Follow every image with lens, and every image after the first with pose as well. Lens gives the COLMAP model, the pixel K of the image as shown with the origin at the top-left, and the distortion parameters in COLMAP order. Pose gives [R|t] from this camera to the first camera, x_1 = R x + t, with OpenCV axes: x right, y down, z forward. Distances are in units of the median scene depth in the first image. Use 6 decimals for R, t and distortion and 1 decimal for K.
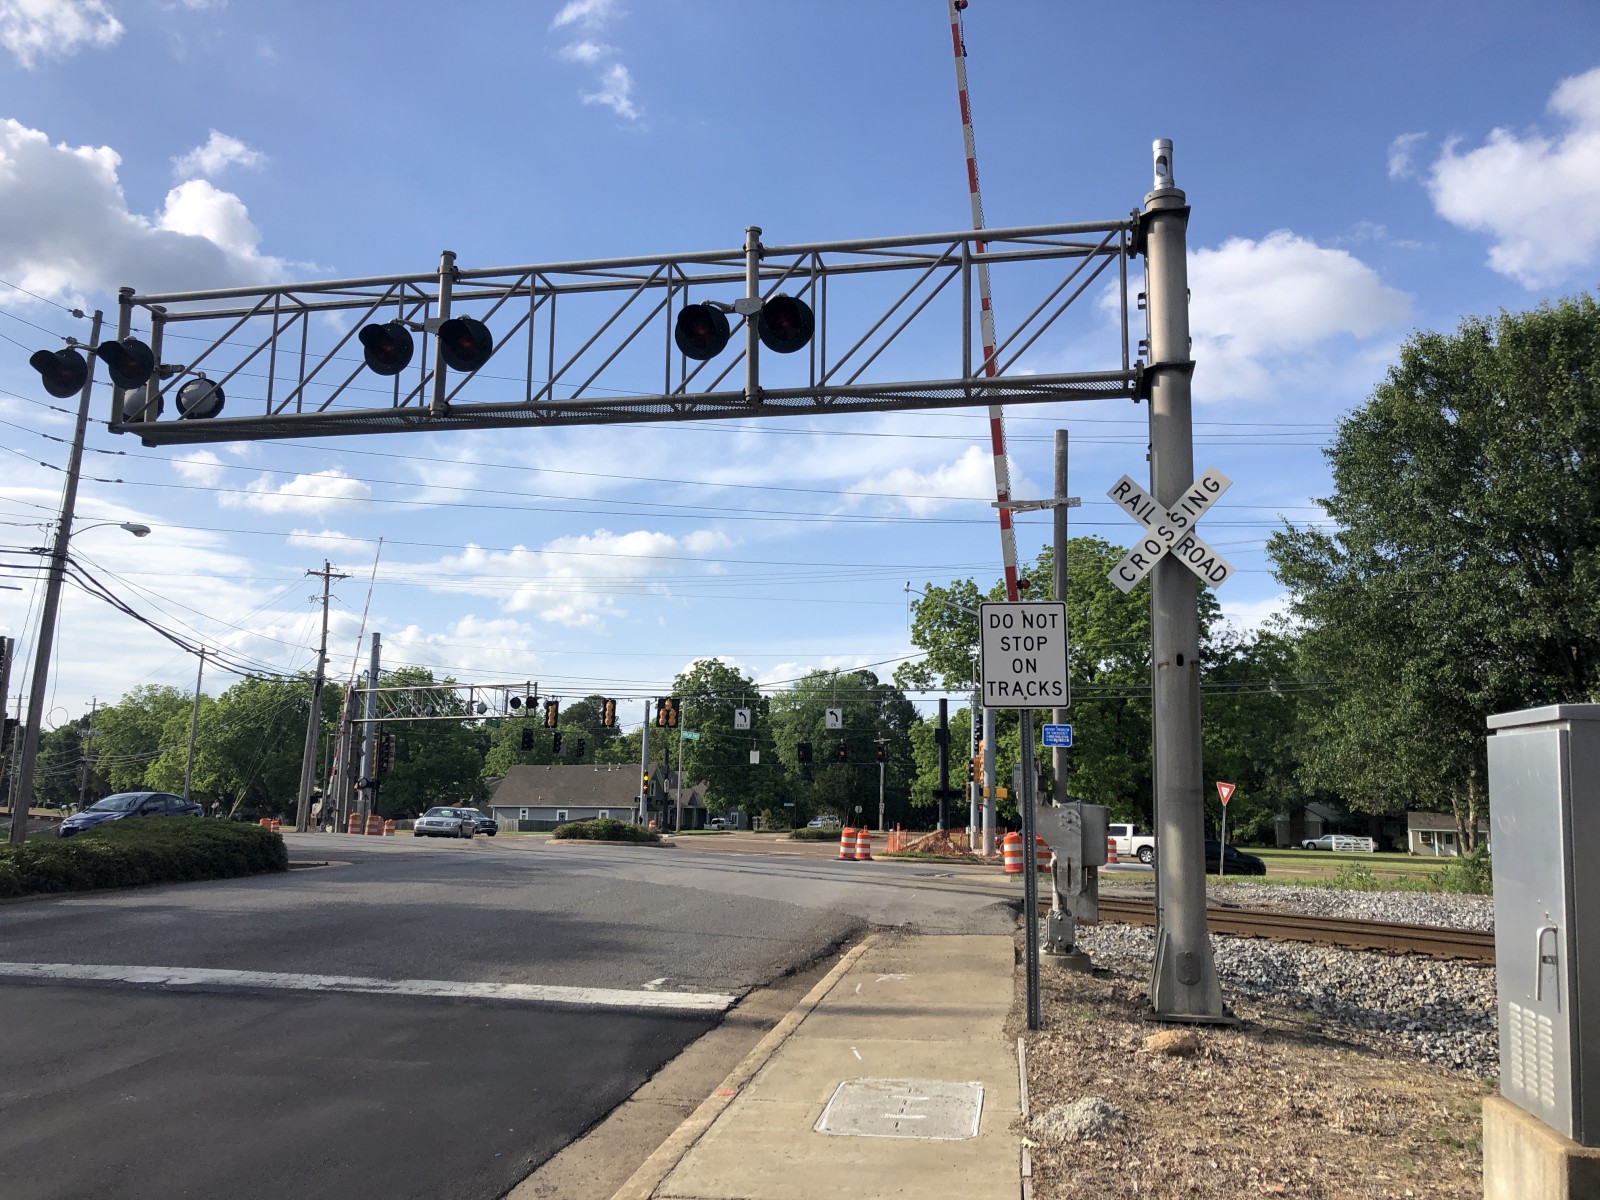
lens RADIAL K [[1320.4, 0, 763.7], [0, 1320.4, 606.8], [0, 0, 1]] dist [0.068313, 0.002727]
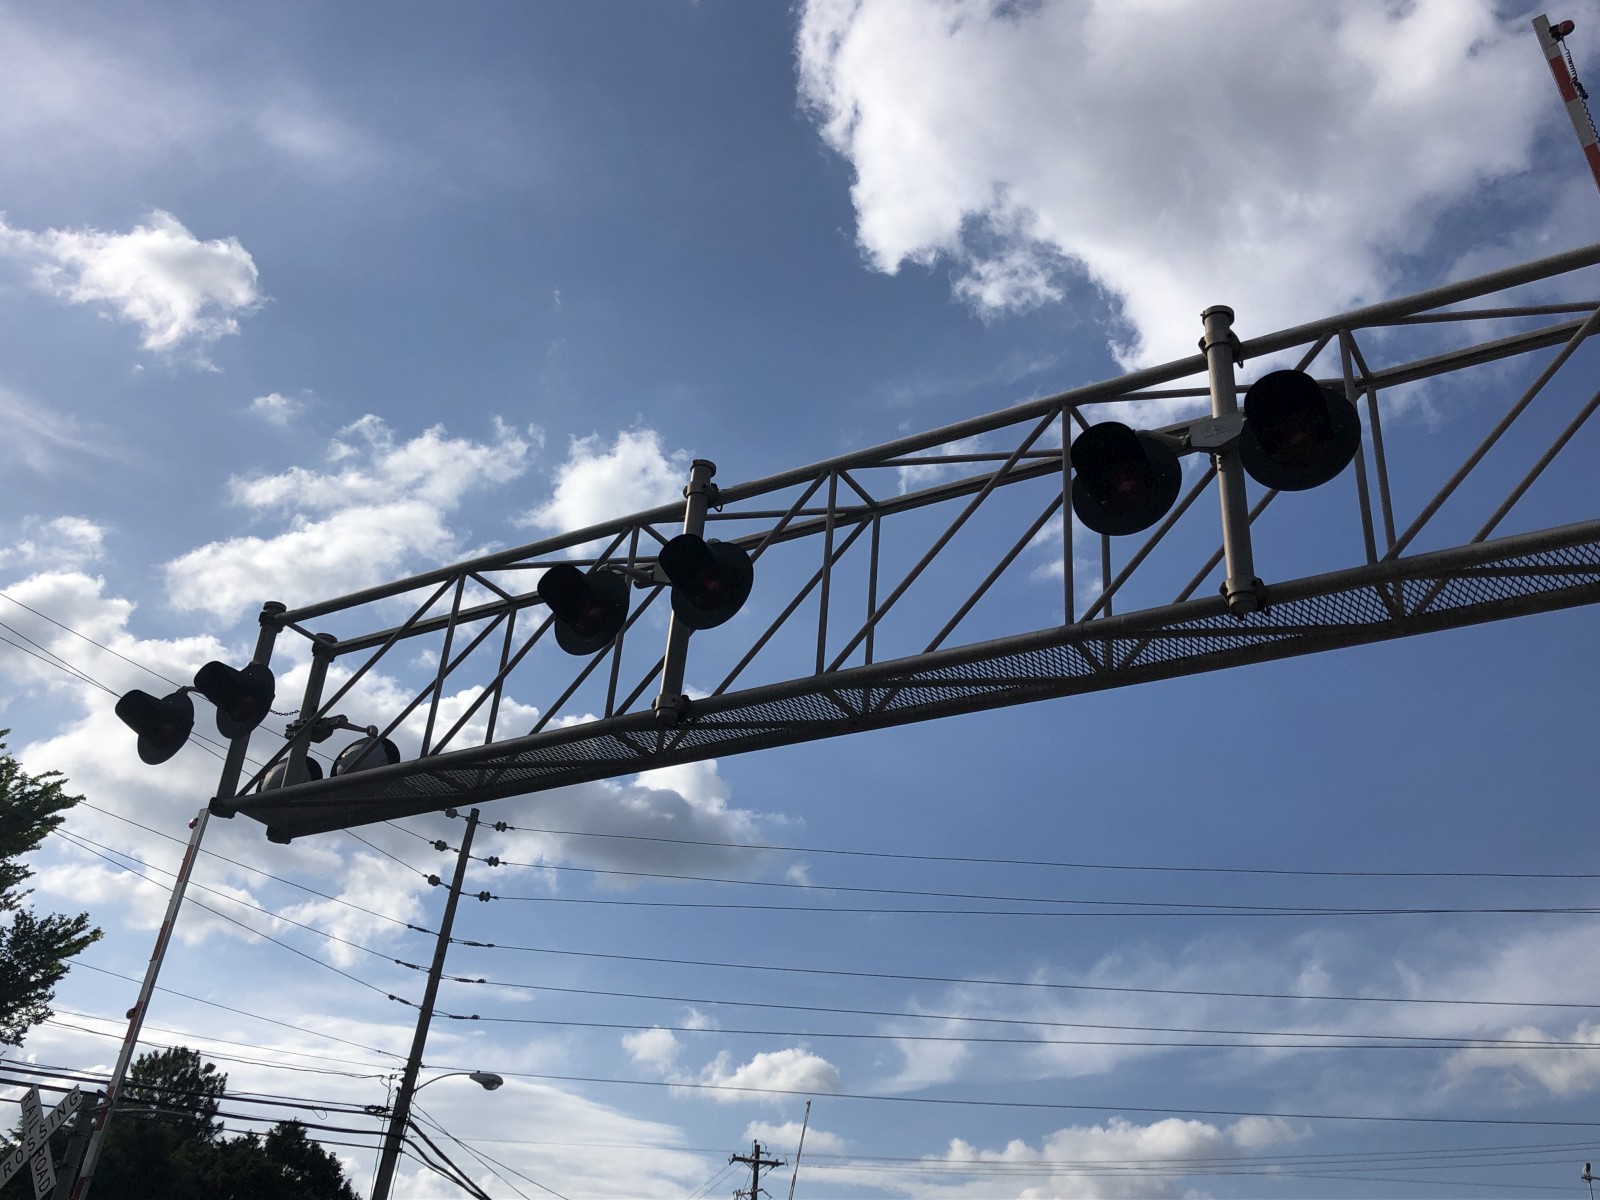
lens RADIAL K [[1539.0, 0, 800.0], [0, 1539.0, 600.0], [0, 0, 1]] dist [0.058866, -0.008505]
pose [[0.950549, -0.108996, -0.290819, 0.000728], [-0.007565, 0.927990, -0.372528, 0.018606], [0.310481, 0.356306, 0.881276, 0.156685]]
